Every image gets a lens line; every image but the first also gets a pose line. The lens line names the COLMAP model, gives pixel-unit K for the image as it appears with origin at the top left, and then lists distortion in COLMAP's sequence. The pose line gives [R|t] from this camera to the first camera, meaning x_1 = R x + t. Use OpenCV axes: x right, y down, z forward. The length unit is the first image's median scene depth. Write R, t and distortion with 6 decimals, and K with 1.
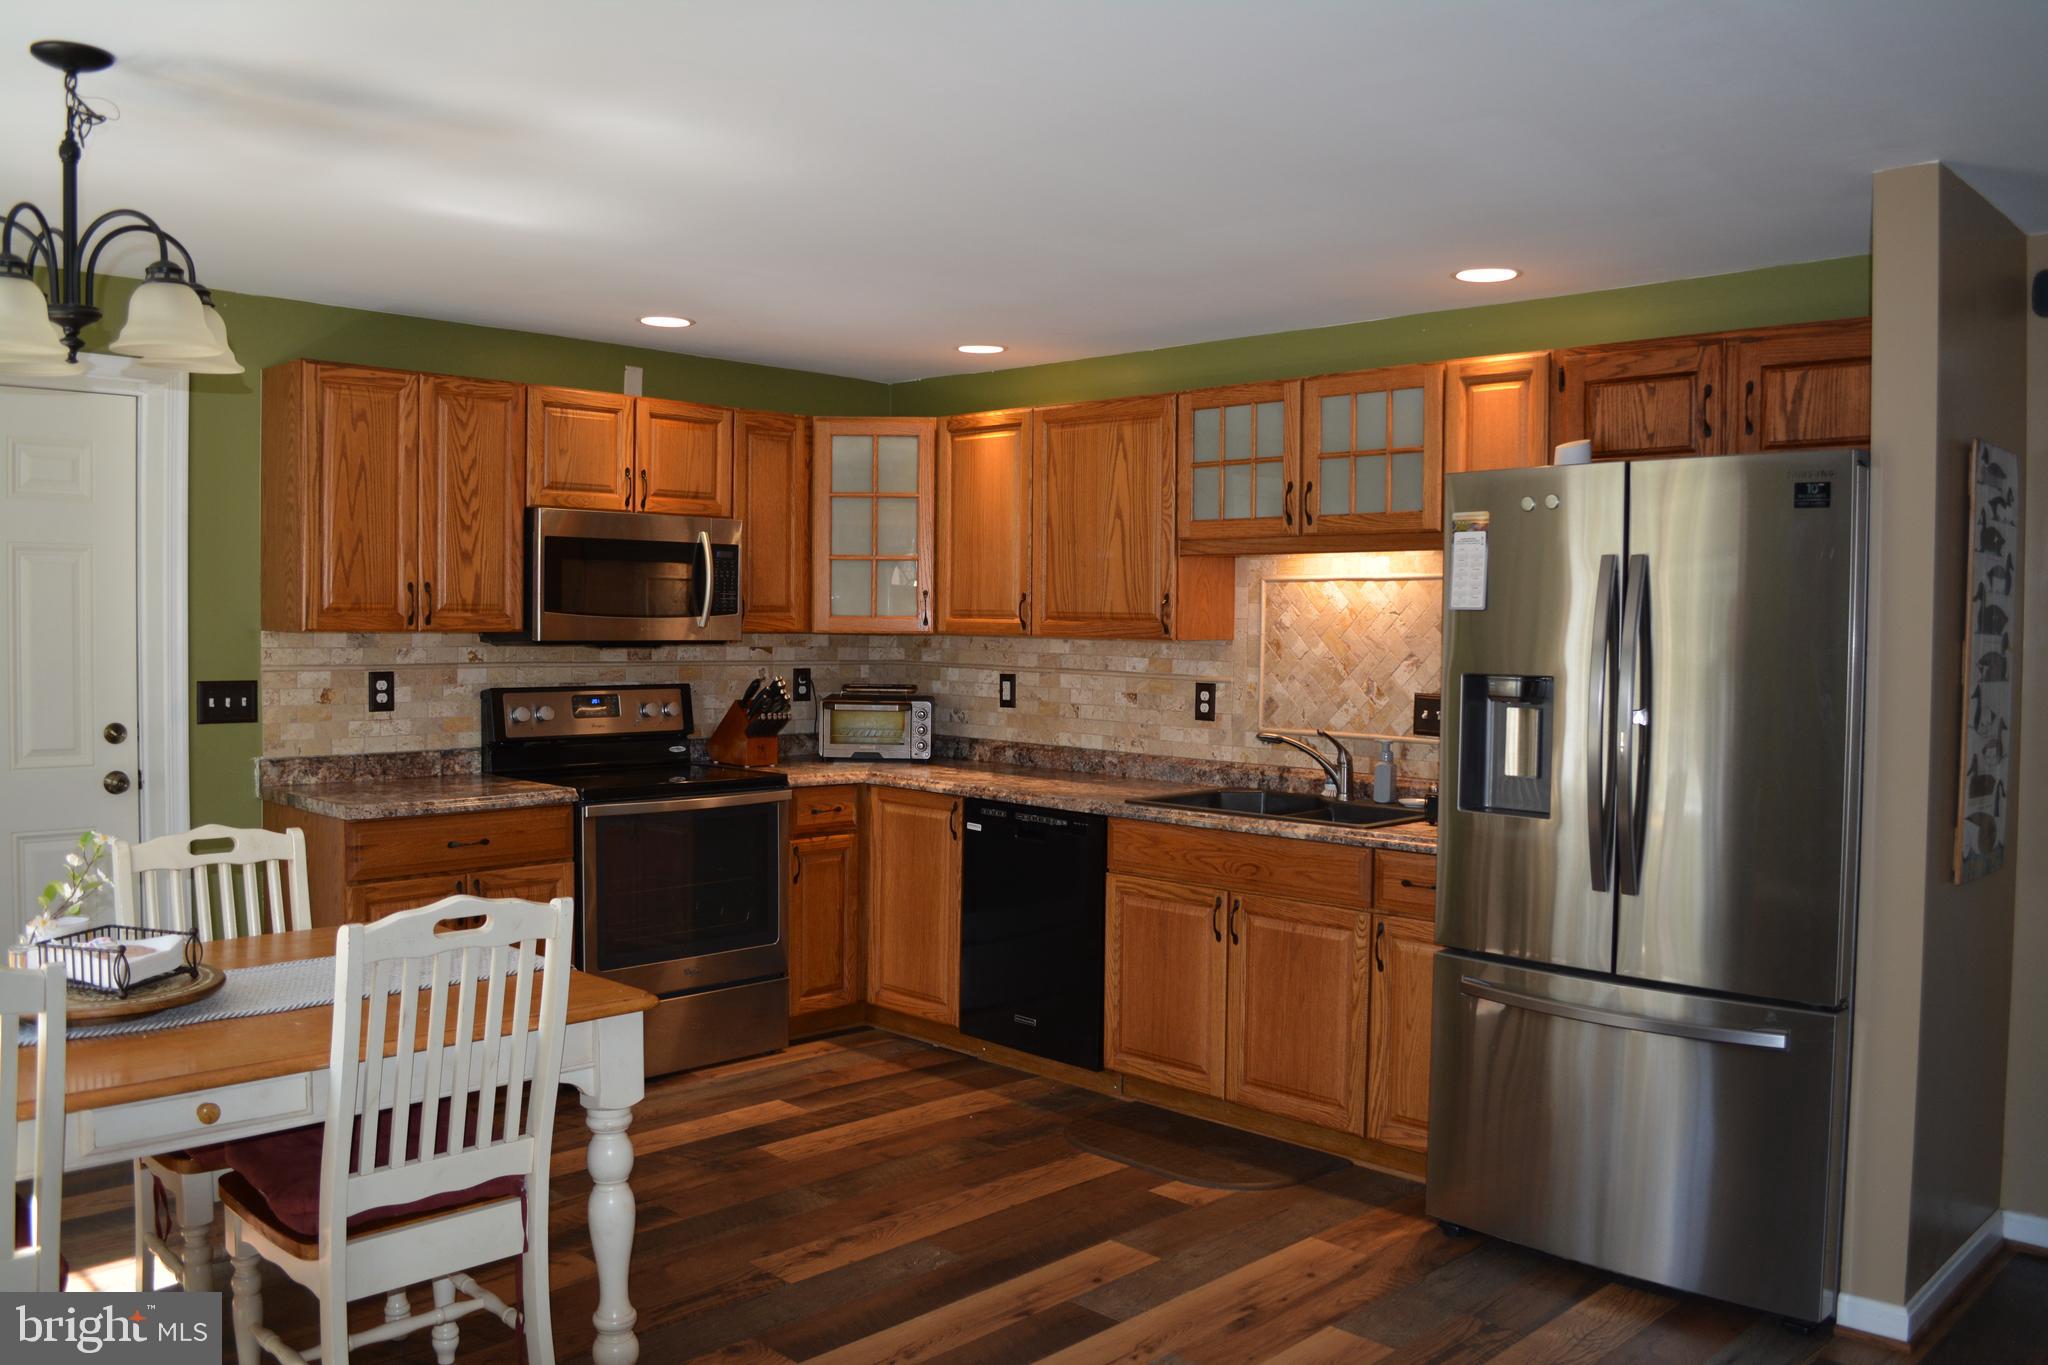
lens RADIAL K [[1617.5, 0, 1026.9], [0, 1617.5, 681.4], [0, 0, 1]] dist [-0.084440, 0.015492]
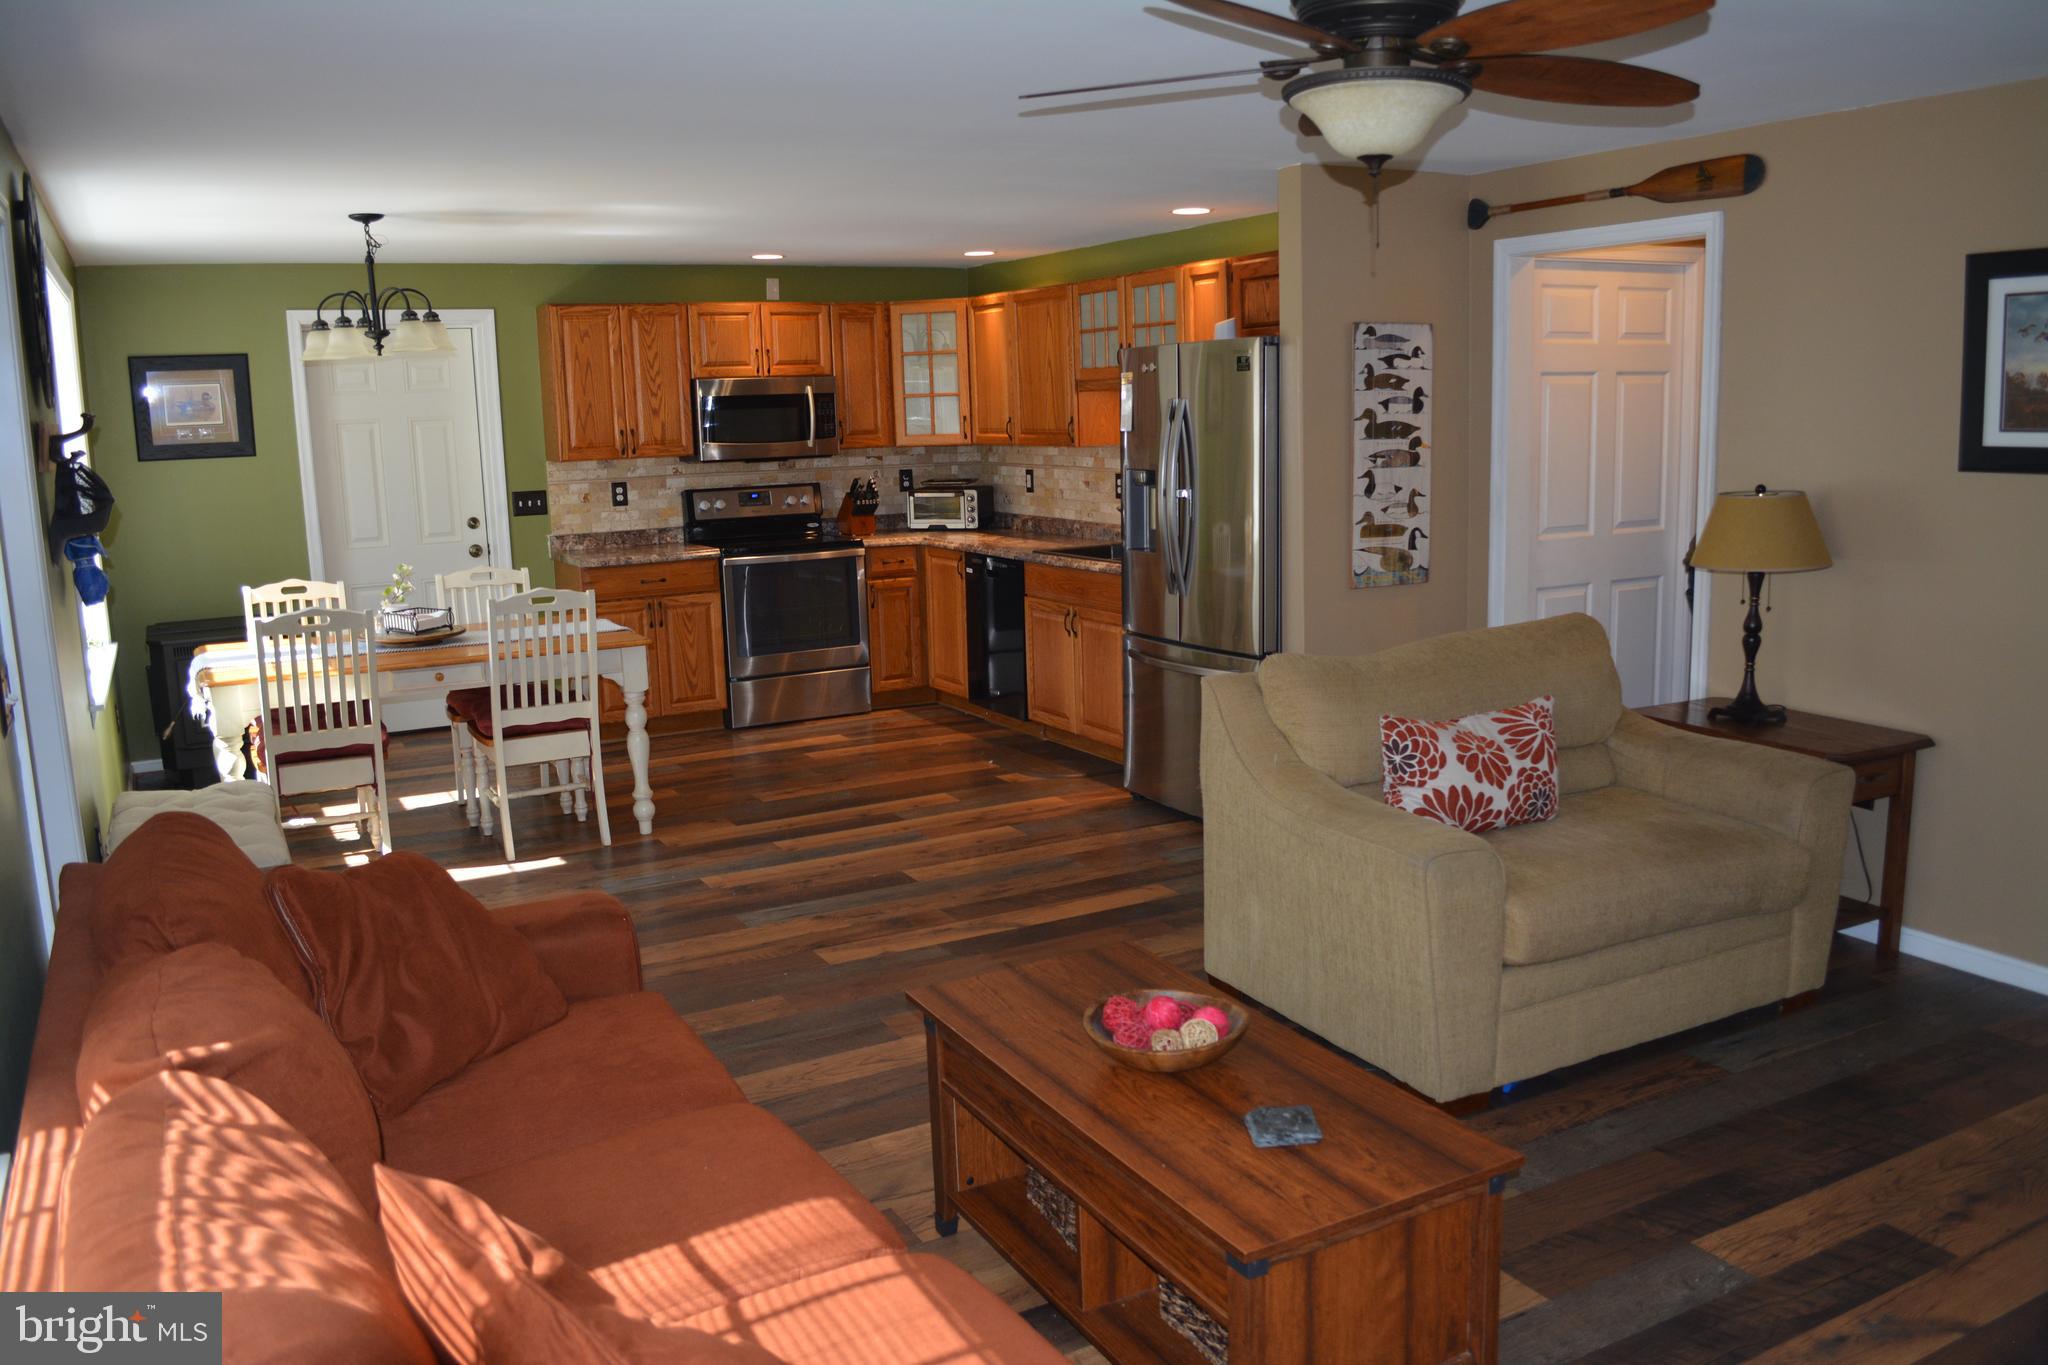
lens RADIAL K [[1617.5, 0, 1025.5], [0, 1617.5, 681.9], [0, 0, 1]] dist [-0.084440, 0.015492]
pose [[0.955988, 0.010142, -0.293230, 0.518922], [0.029291, 0.991111, 0.129774, -0.004879], [0.291939, -0.132652, 0.947193, -0.520296]]
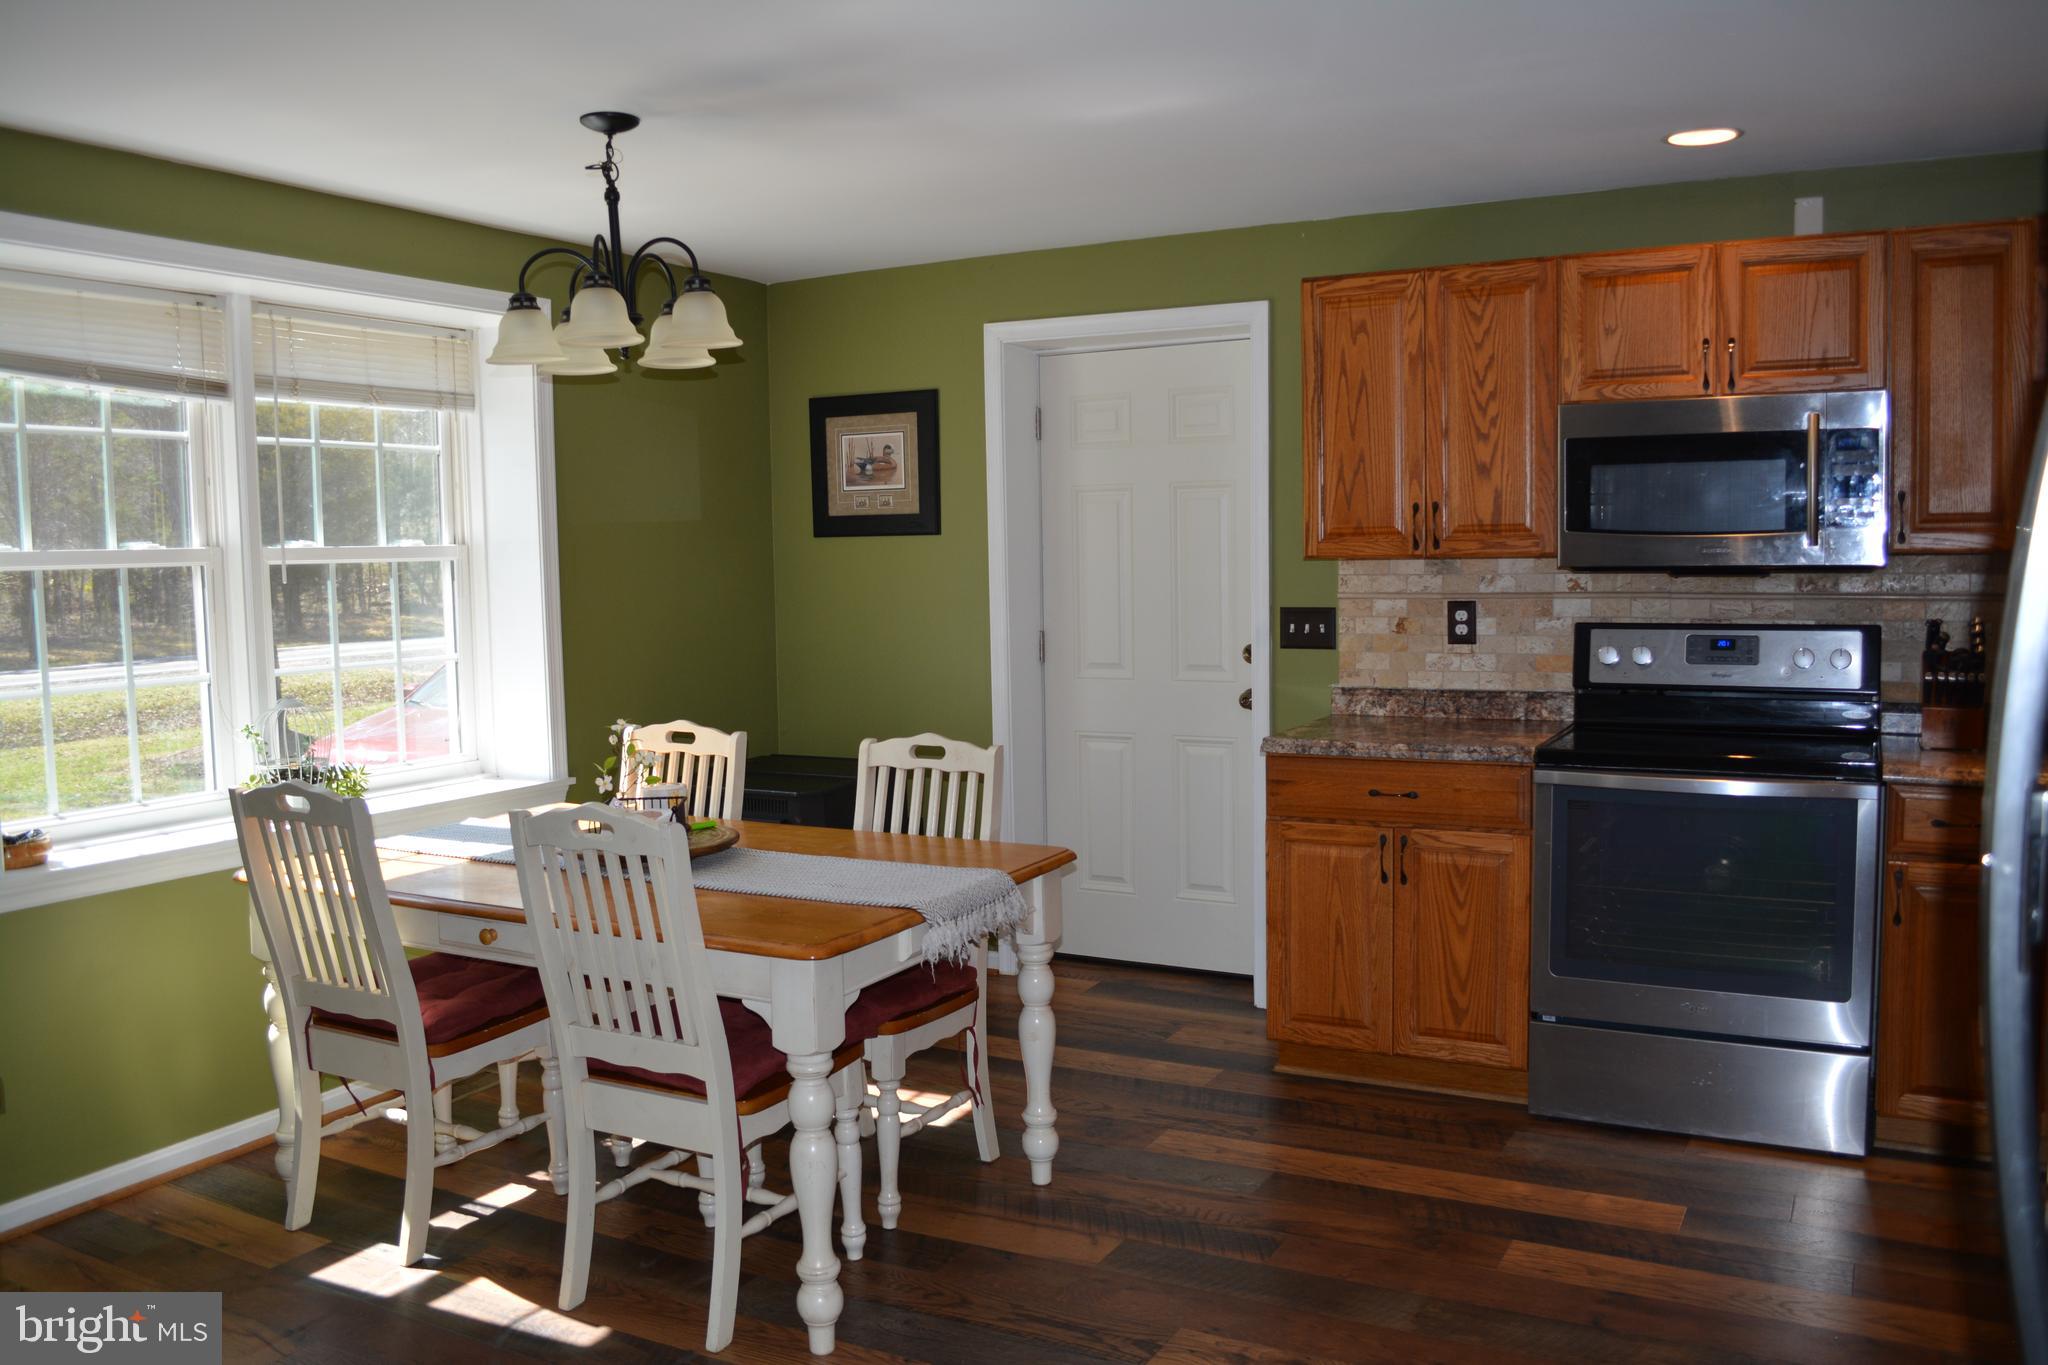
lens RADIAL K [[1617.5, 0, 1022.4], [0, 1617.5, 675.0], [0, 0, 1]] dist [-0.084440, 0.015492]
pose [[0.283251, 0.057988, -0.957291, 0.423131], [-0.015981, 0.998317, 0.055744, -0.011398], [0.958913, -0.000491, 0.283701, 0.514428]]
